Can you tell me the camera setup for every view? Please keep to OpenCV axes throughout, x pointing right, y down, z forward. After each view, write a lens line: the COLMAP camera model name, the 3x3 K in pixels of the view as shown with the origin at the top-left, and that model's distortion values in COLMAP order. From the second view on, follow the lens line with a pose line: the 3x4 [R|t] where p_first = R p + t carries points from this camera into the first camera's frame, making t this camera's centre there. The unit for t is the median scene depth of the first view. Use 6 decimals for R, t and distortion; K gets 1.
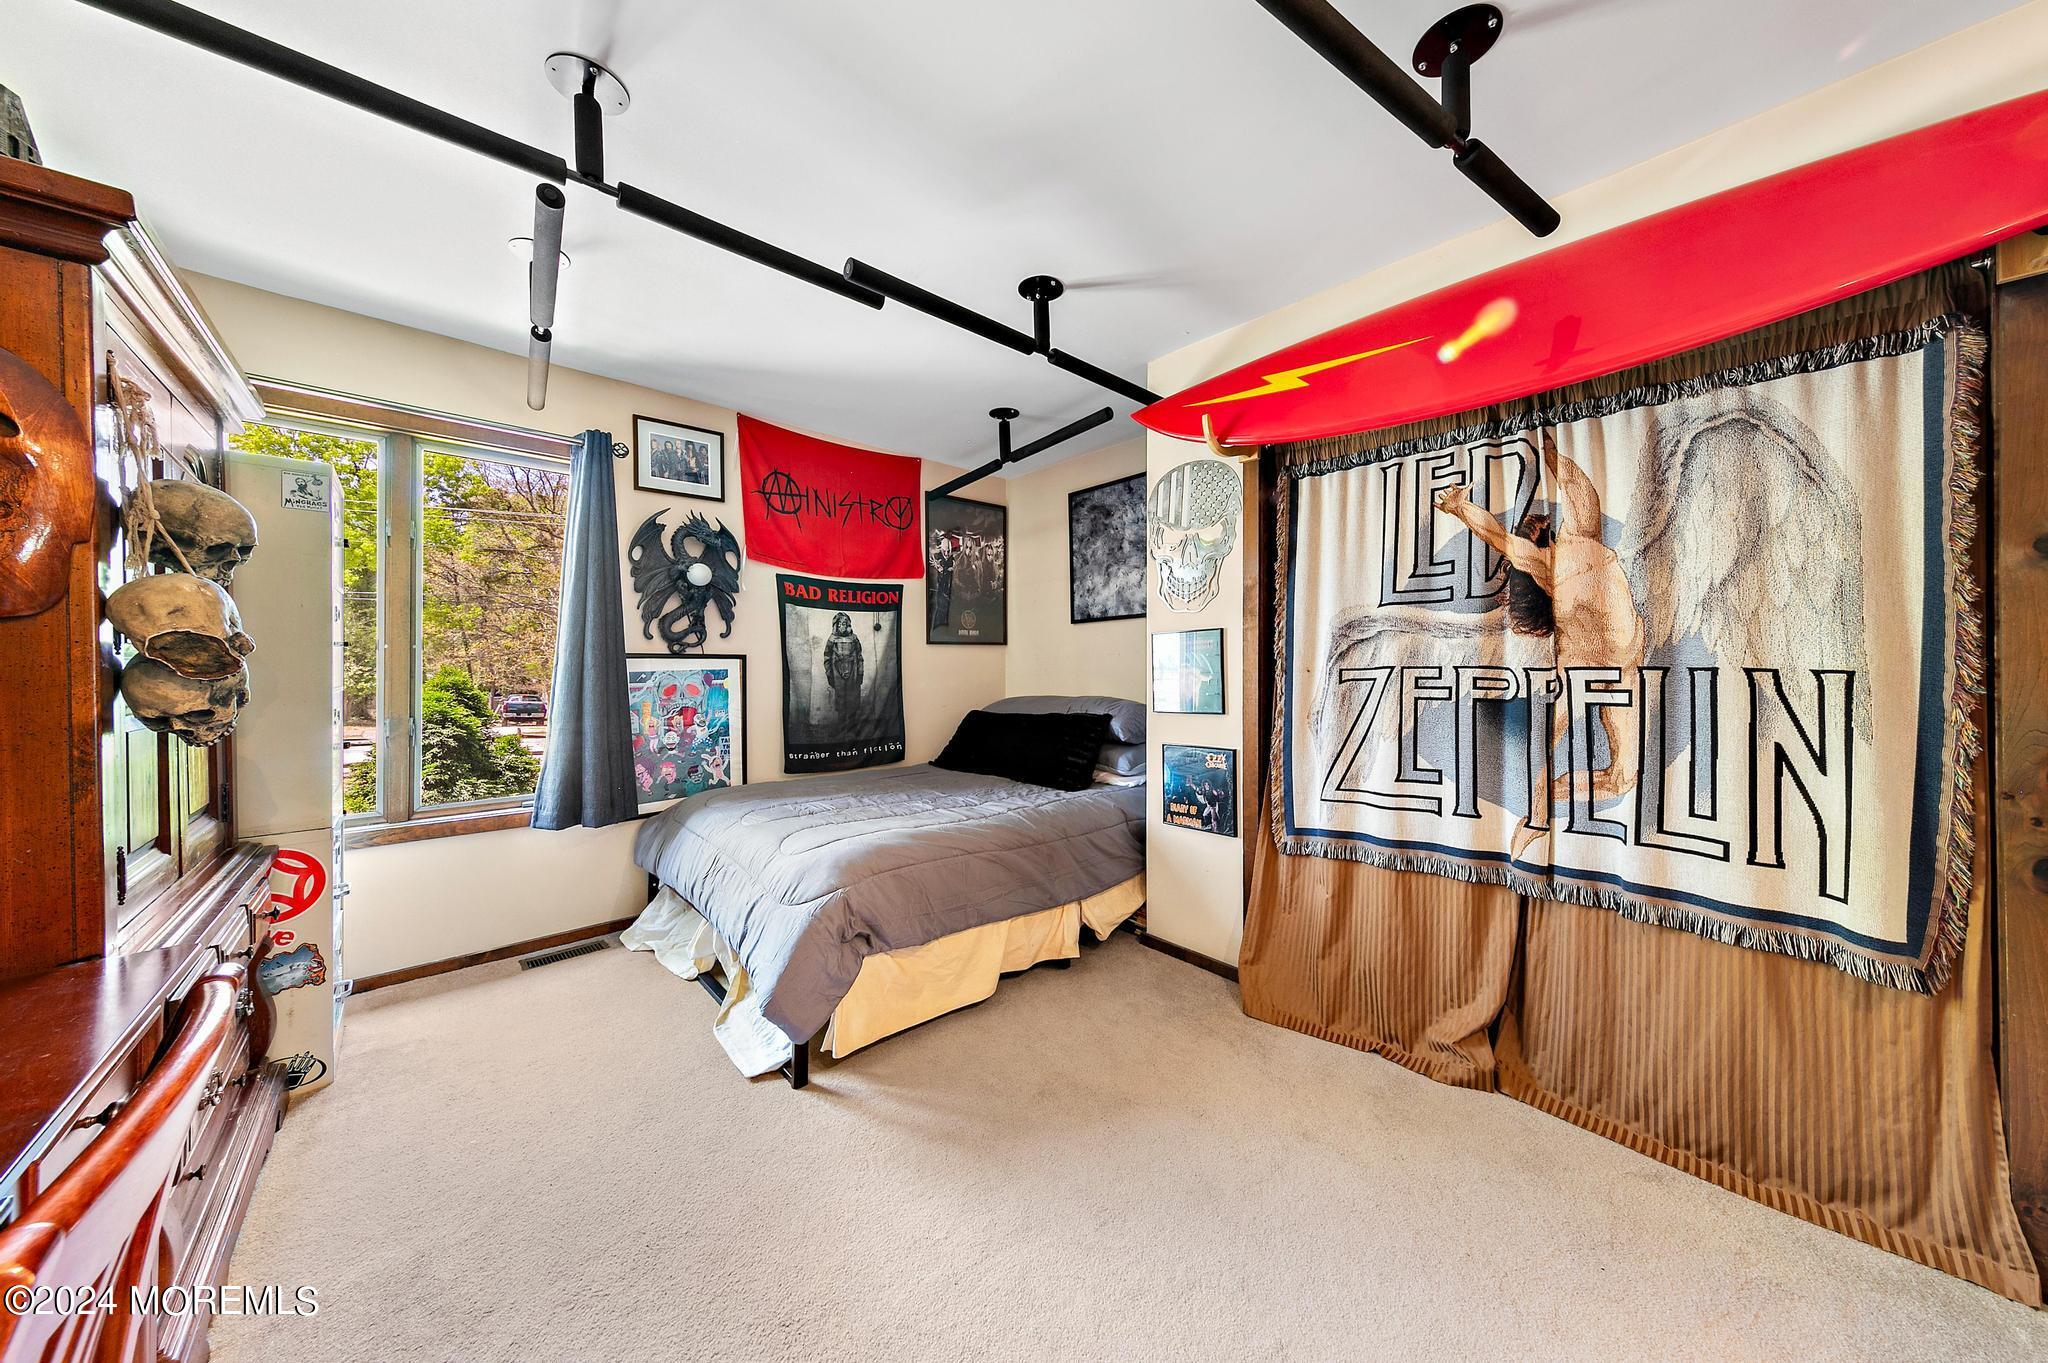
lens RADIAL K [[647.8, 0, 1041.6], [0, 647.8, 666.5], [0, 0, 1]] dist [0.006315, -0.001035]
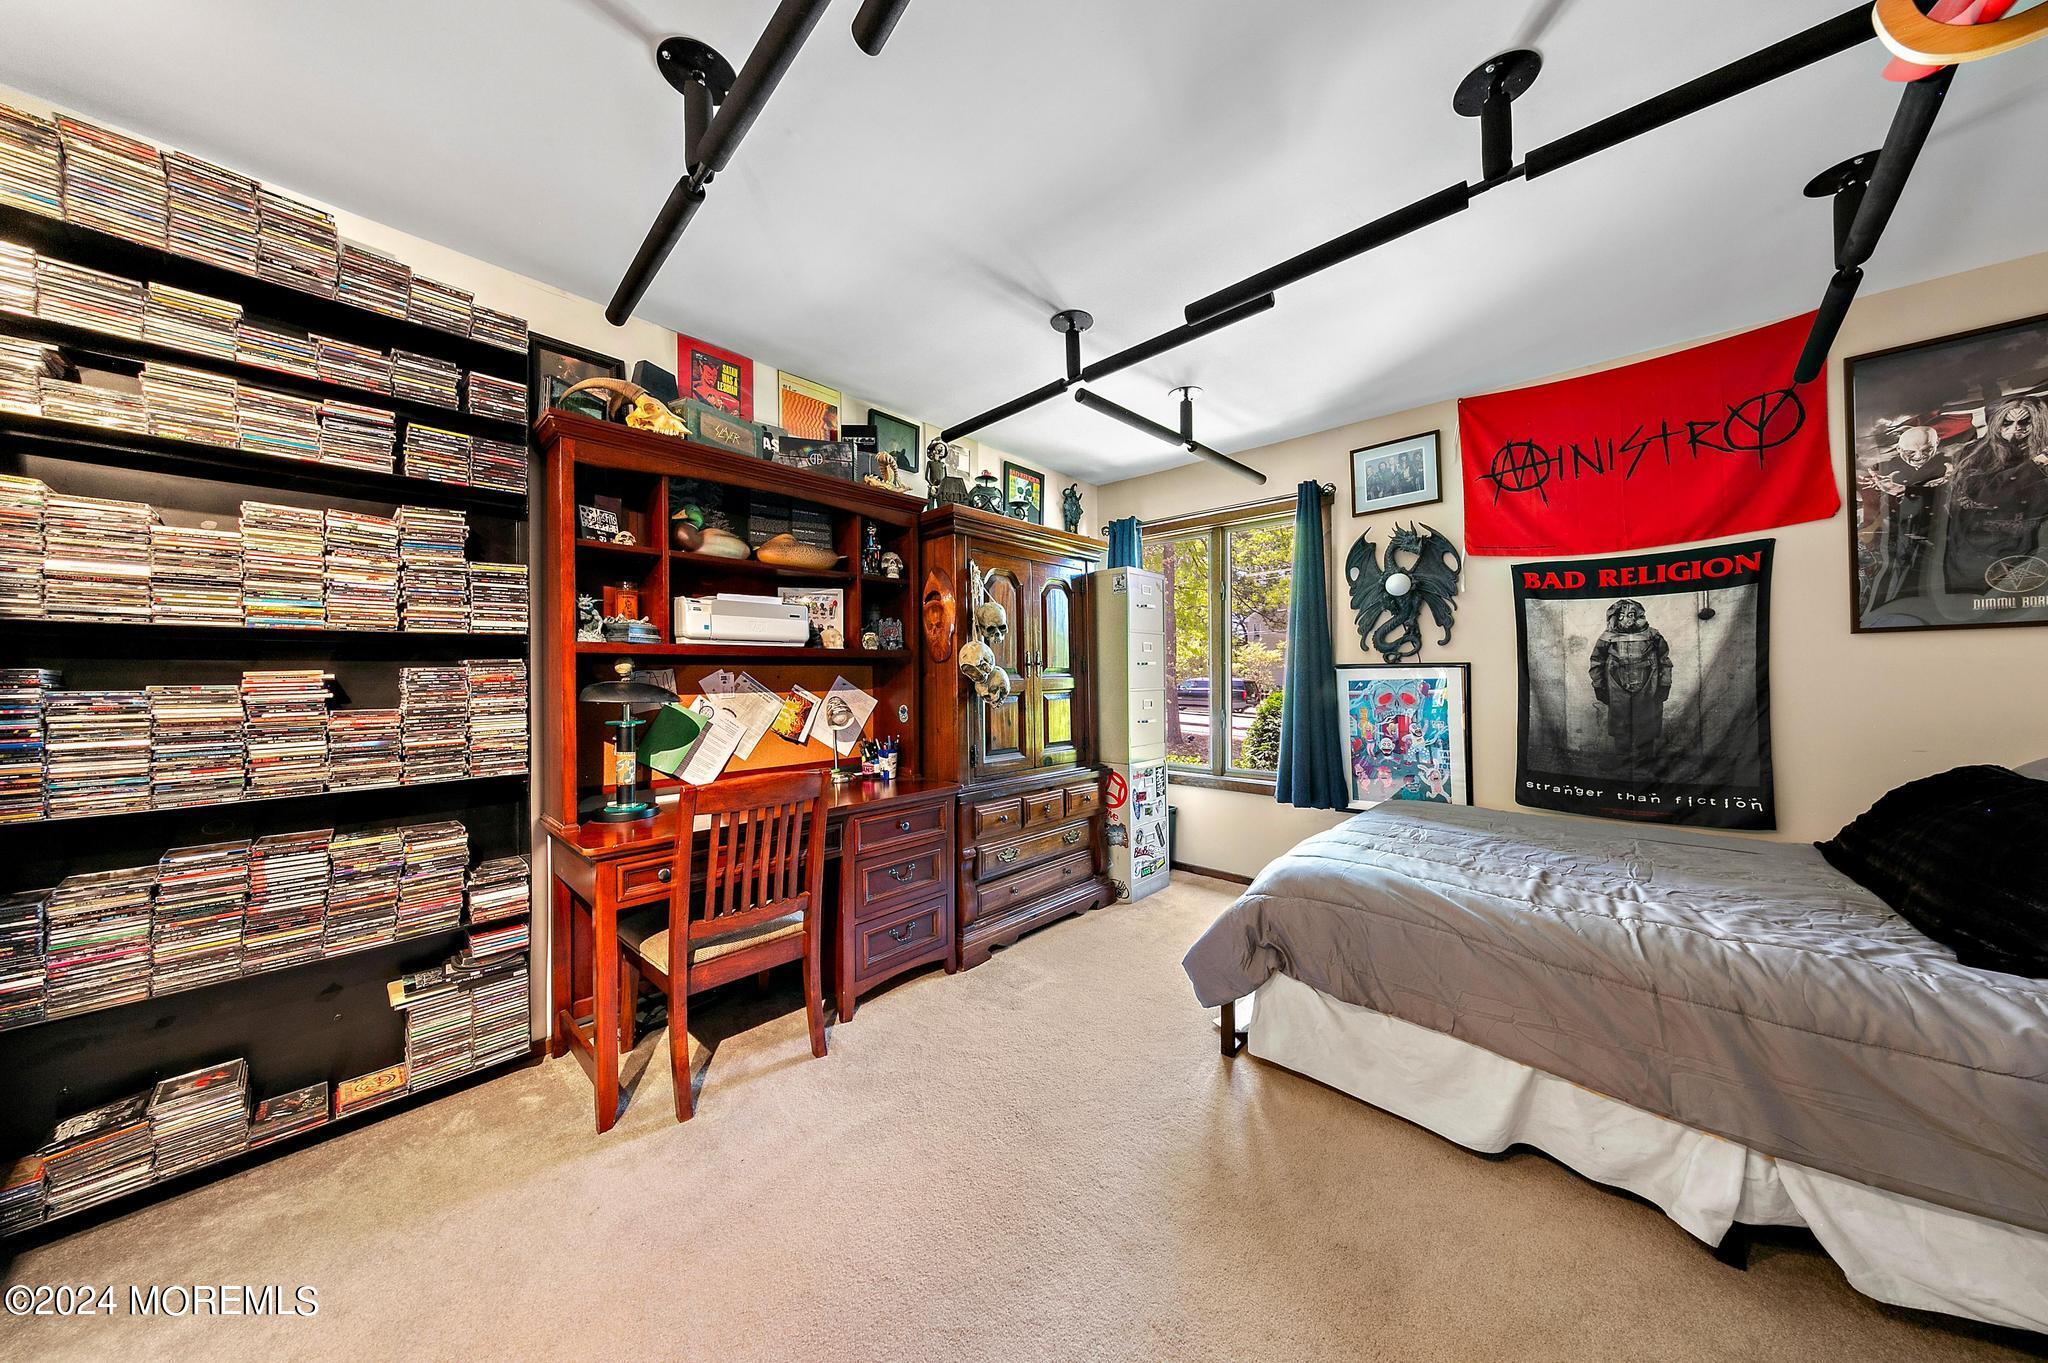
lens RADIAL K [[647.8, 0, 1042.8], [0, 647.8, 677.1], [0, 0, 1]] dist [0.006315, -0.001035]
pose [[0.096035, -0.000105, -0.995378, 0.396213], [0.003450, 0.999994, 0.000227, 0.000137], [0.995372, -0.003455, 0.096035, 0.328300]]
